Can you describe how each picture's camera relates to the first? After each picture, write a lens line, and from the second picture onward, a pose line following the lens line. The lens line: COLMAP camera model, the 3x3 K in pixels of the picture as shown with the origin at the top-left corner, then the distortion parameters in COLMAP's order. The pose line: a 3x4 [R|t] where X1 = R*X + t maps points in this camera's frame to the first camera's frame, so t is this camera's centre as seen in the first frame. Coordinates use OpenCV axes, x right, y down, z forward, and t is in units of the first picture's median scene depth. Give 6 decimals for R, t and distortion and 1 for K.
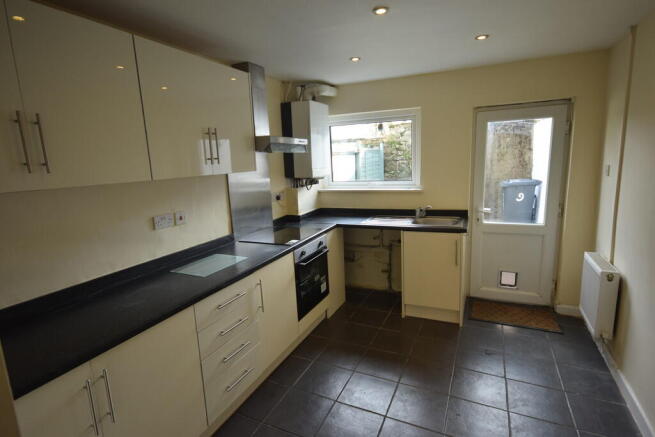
lens RADIAL K [[327.4, 0, 330.3], [0, 327.4, 218.6], [0, 0, 1]] dist [-0.002496, -0.000257]
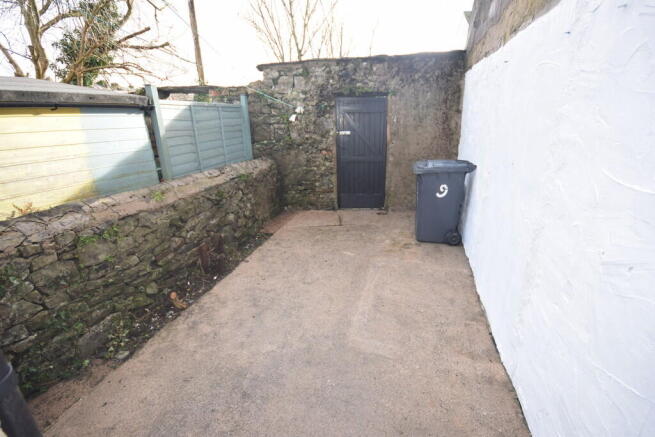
lens RADIAL K [[302.9, 0, 329.1], [0, 302.9, 219.1], [0, 0, 1]] dist [-0.003093, 0.000467]
pose [[0.983967, -0.037858, 0.174284, 0.220840], [0.011845, 0.988925, 0.147945, -0.083742], [-0.177955, -0.143509, 0.973518, 0.390098]]
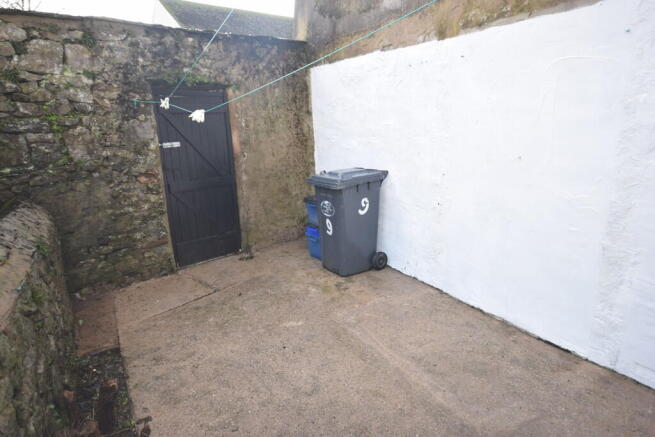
lens RADIAL K [[395.2, 0, 329.8], [0, 395.2, 217.2], [0, 0, 1]] dist [0.016552, 0.003679]
pose [[0.548968, -0.177348, 0.816812, 0.043865], [0.149681, 0.982293, 0.112678, -0.104135], [-0.822332, 0.060405, 0.565793, 0.581959]]
